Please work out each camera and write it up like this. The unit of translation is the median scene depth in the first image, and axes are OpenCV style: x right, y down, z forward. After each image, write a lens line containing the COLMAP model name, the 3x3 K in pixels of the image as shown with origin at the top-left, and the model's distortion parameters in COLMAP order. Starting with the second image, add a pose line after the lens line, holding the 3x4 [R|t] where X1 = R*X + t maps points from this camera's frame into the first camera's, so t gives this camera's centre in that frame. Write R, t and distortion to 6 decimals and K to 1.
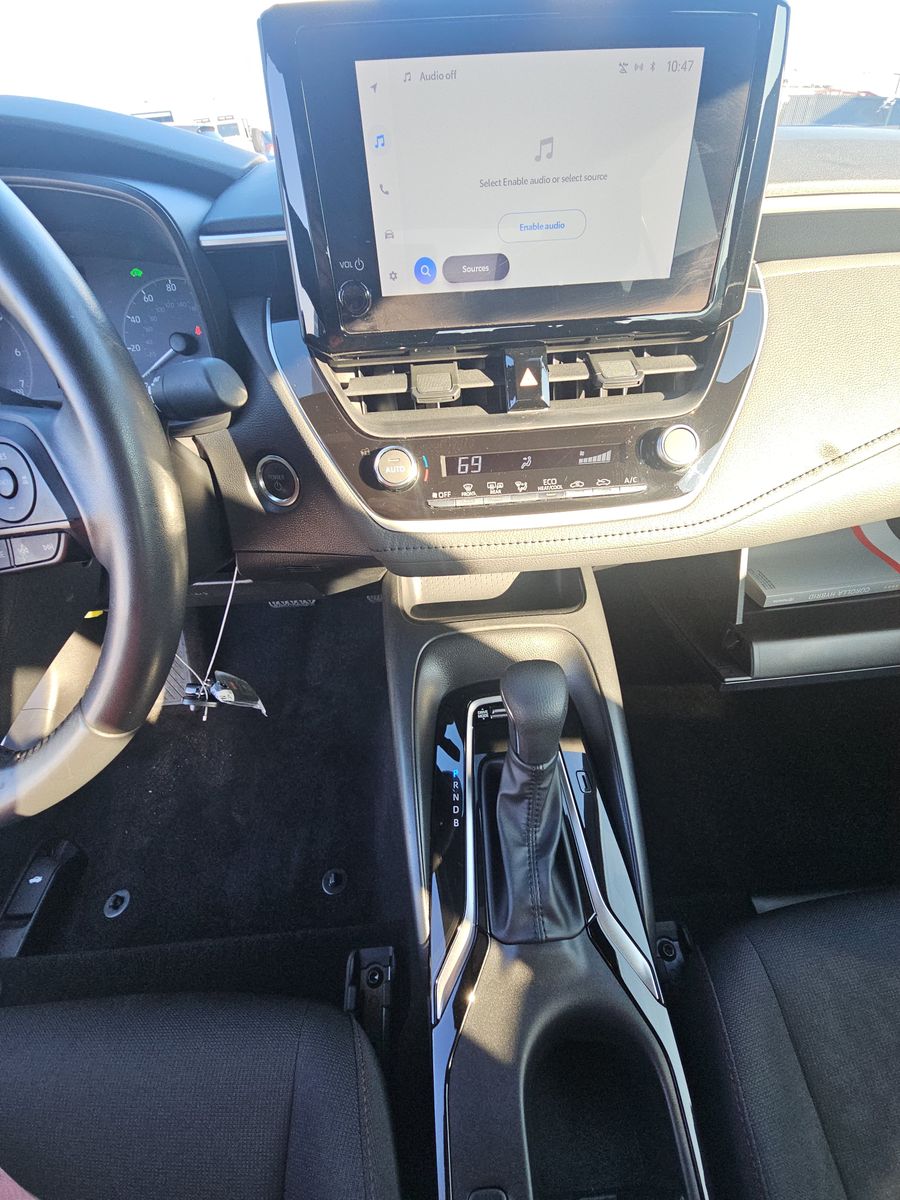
lens RADIAL K [[482.2, 0, 448.0], [0, 482.2, 600.0], [0, 0, 1]] dist [0.000566, -0.000083]
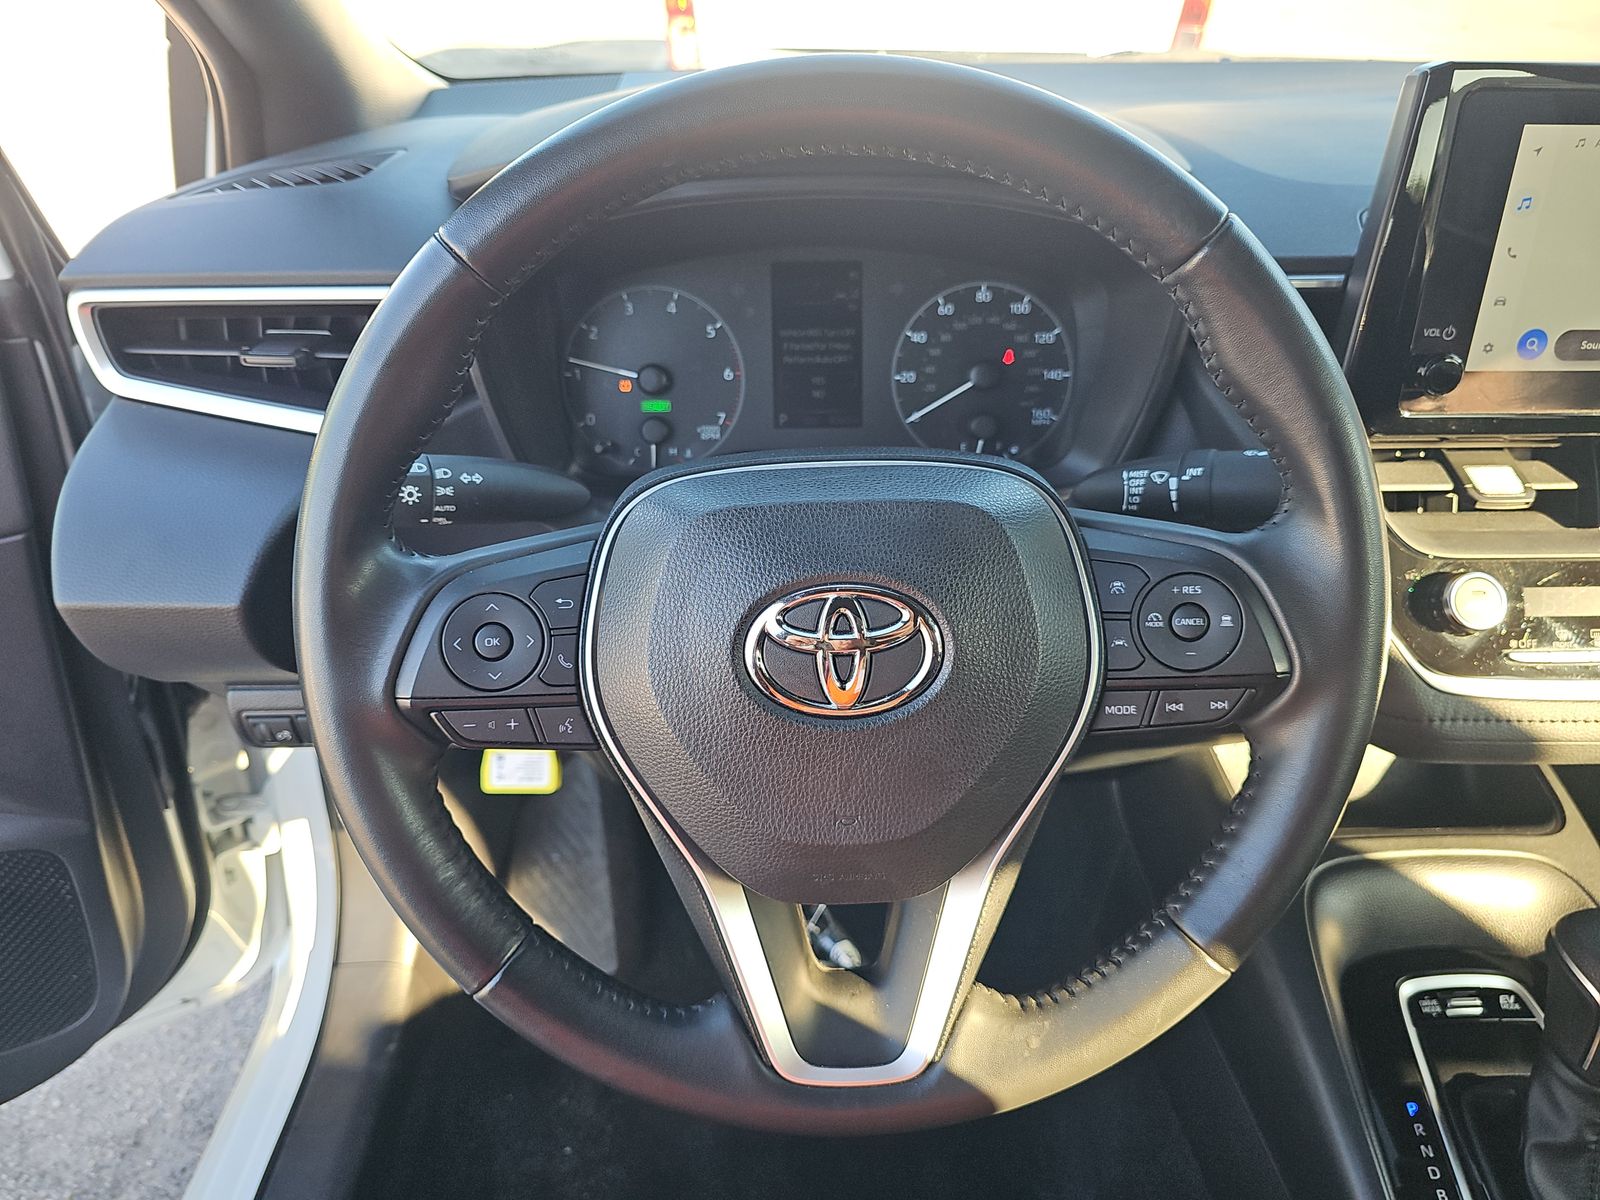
lens RADIAL K [[1063.7, 0, 800.4], [0, 1063.7, 608.1], [0, 0, 1]] dist [0.002183, -0.004936]
pose [[0.998291, 0.057807, -0.008610, -0.981391], [-0.058430, 0.983854, -0.169169, 0.041728], [-0.001308, 0.169383, 0.985549, -0.454364]]
